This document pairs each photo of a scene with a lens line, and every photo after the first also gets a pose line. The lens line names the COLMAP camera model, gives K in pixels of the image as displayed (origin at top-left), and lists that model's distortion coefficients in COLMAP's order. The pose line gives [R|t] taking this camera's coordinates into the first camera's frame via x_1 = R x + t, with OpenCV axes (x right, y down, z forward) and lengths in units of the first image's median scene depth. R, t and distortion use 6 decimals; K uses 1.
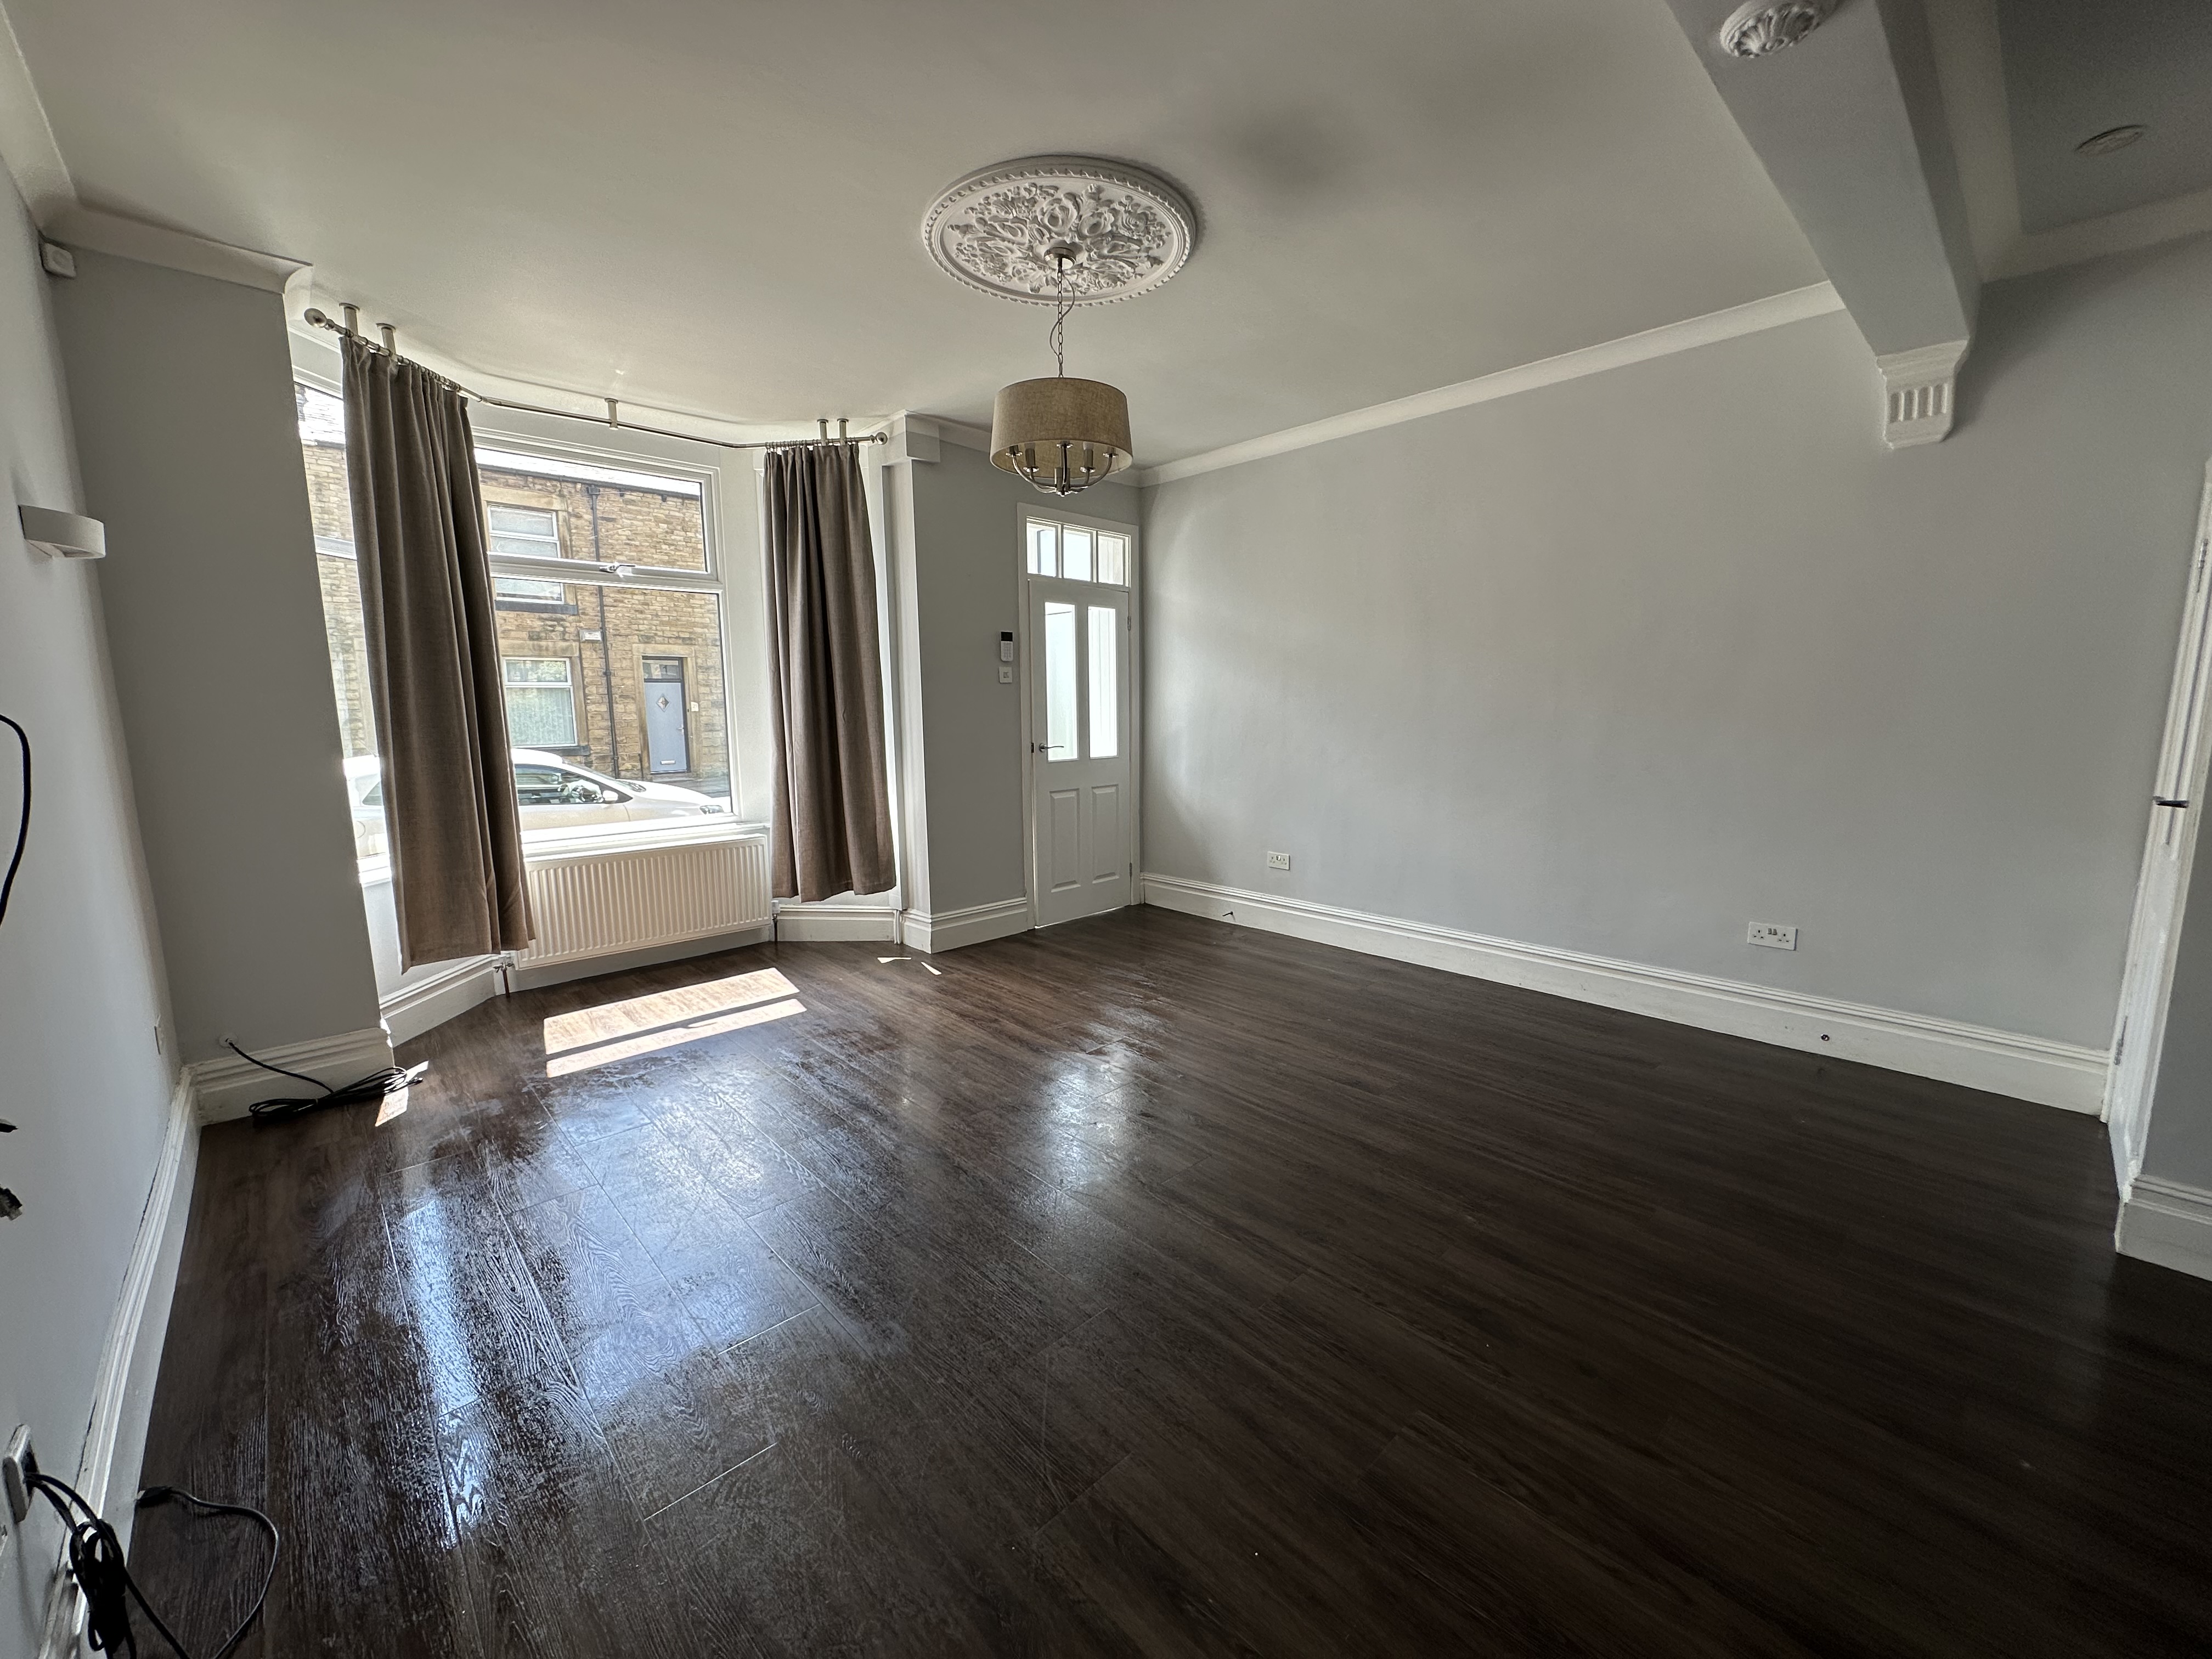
lens RADIAL K [[879.0, 0, 1111.9], [0, 879.0, 828.5], [0, 0, 1]] dist [-0.000953, -0.000944]
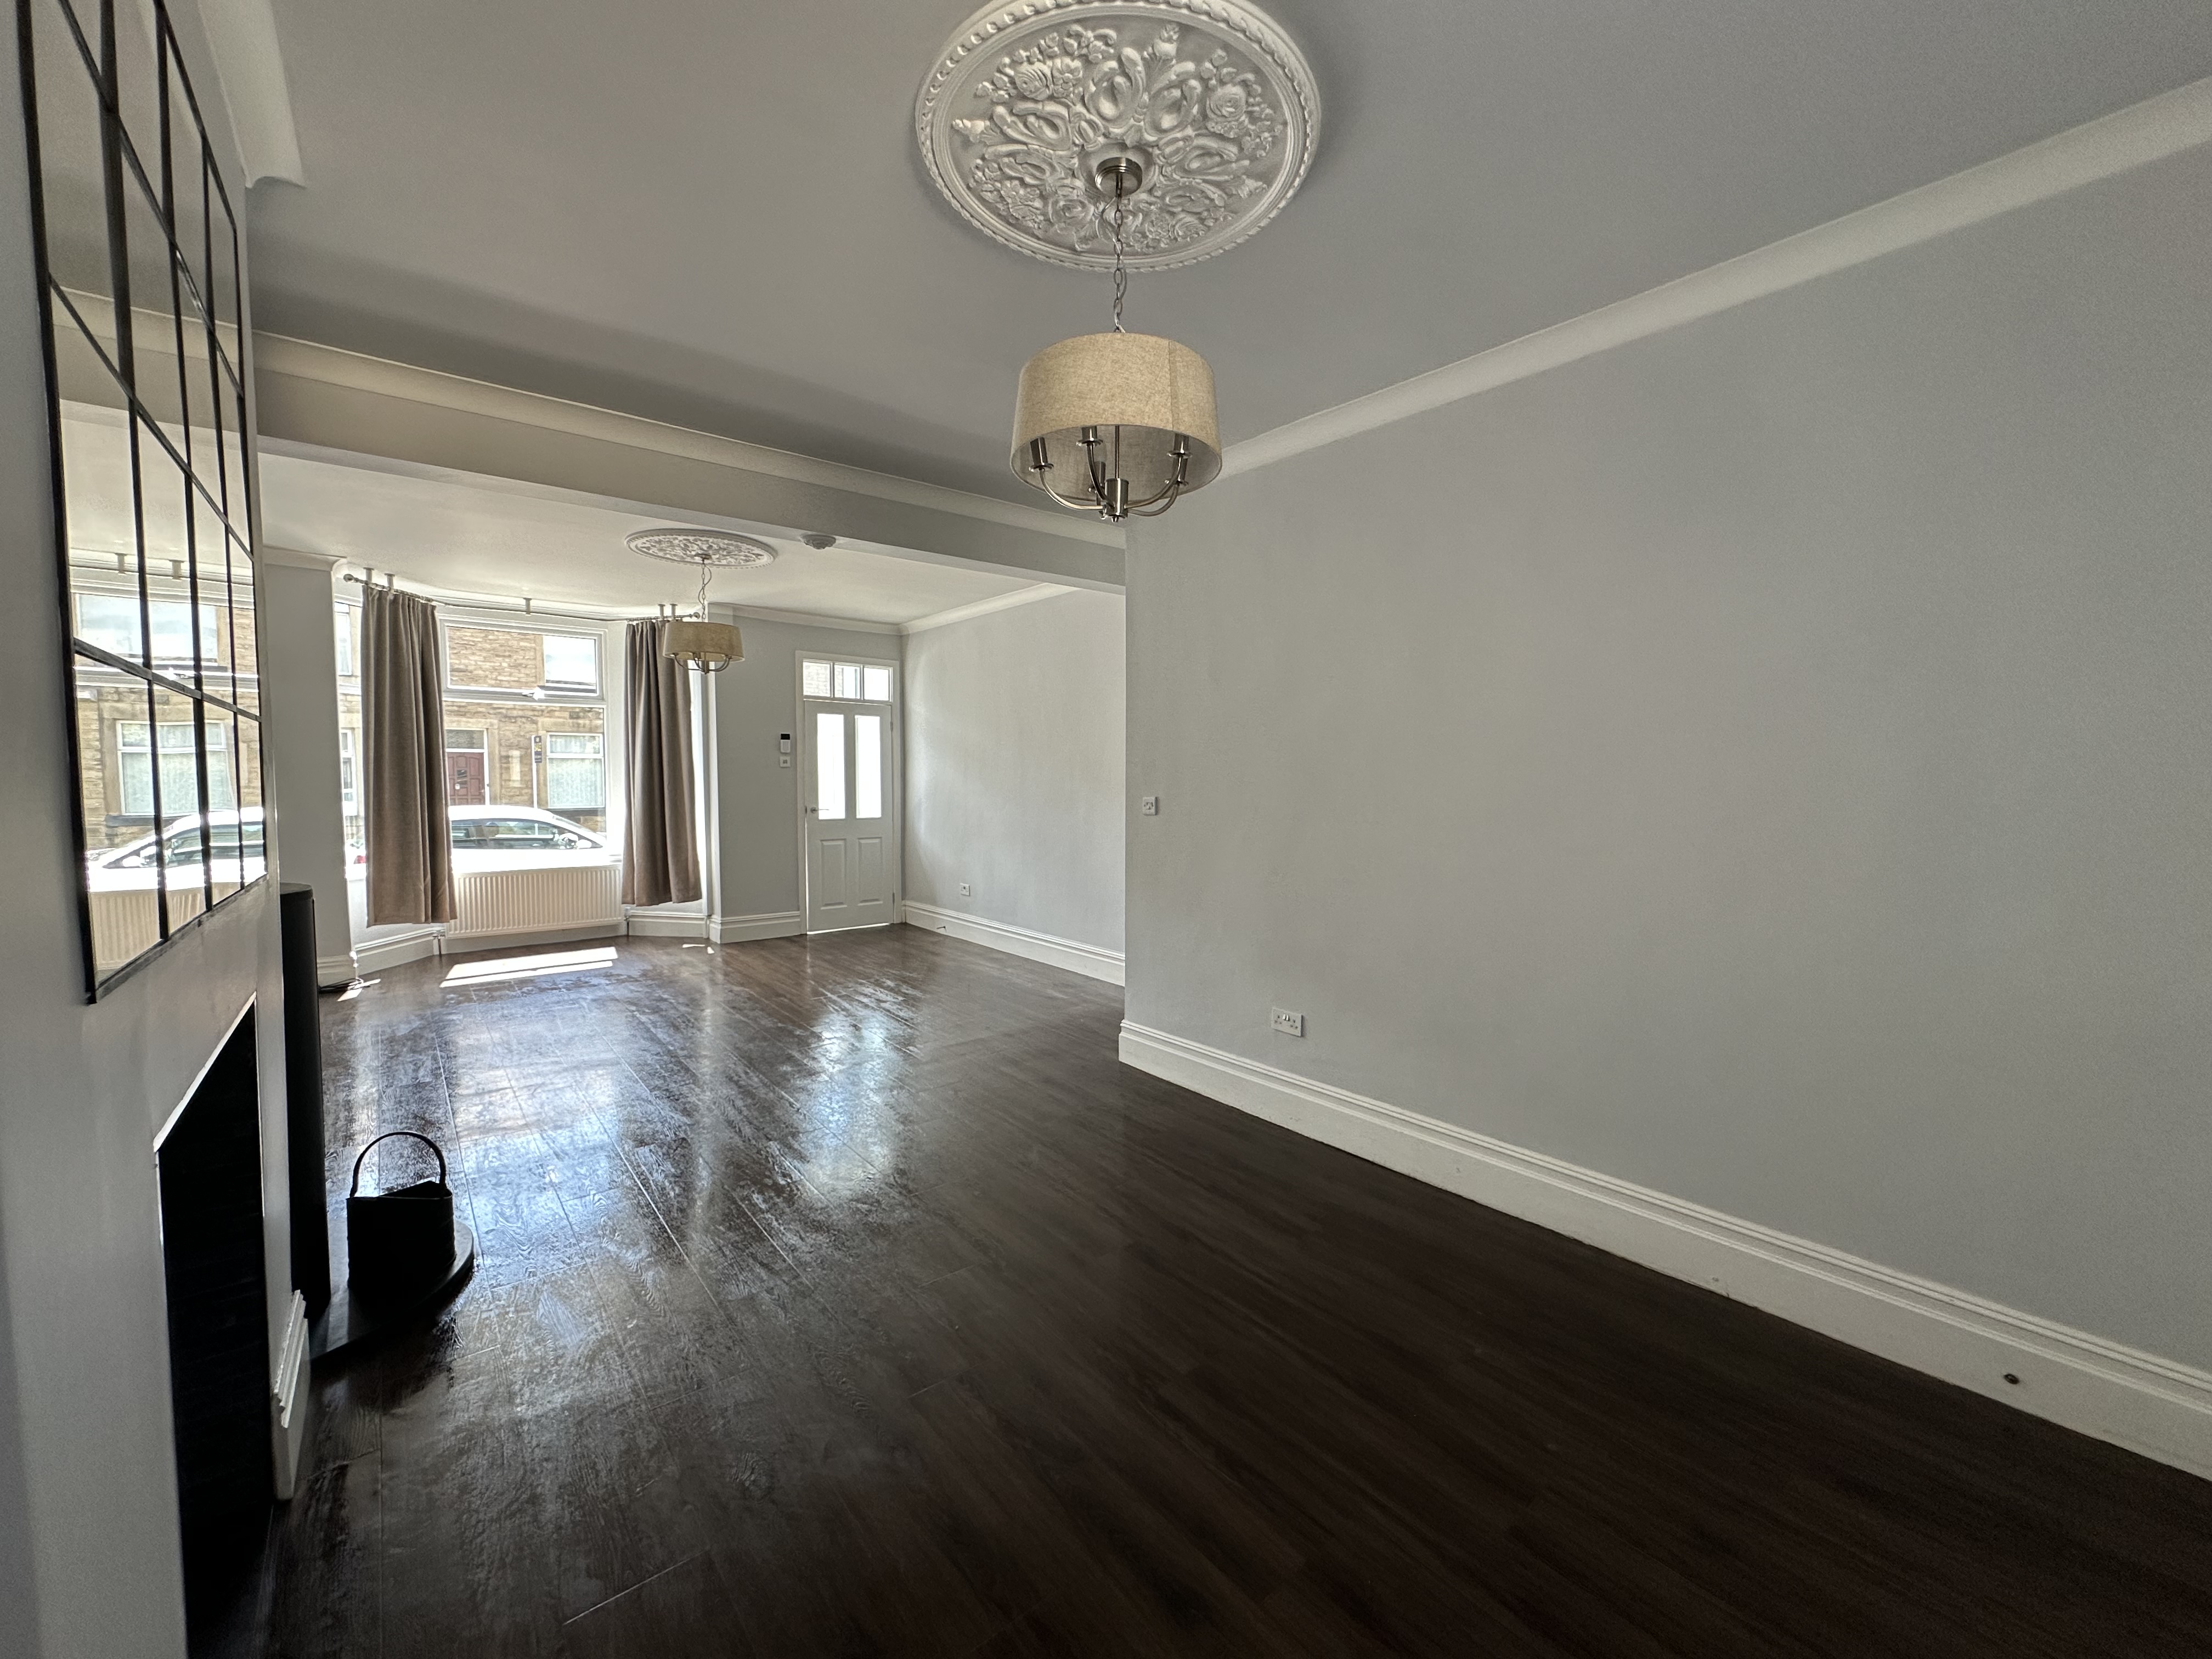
lens RADIAL K [[879.0, 0, 1105.2], [0, 879.0, 828.9], [0, 0, 1]] dist [-0.000953, -0.000944]
pose [[0.997388, 0.017307, -0.070122, 0.586631], [-0.022873, 0.996583, -0.079363, 0.052577], [0.068509, 0.080760, 0.994376, -0.497835]]
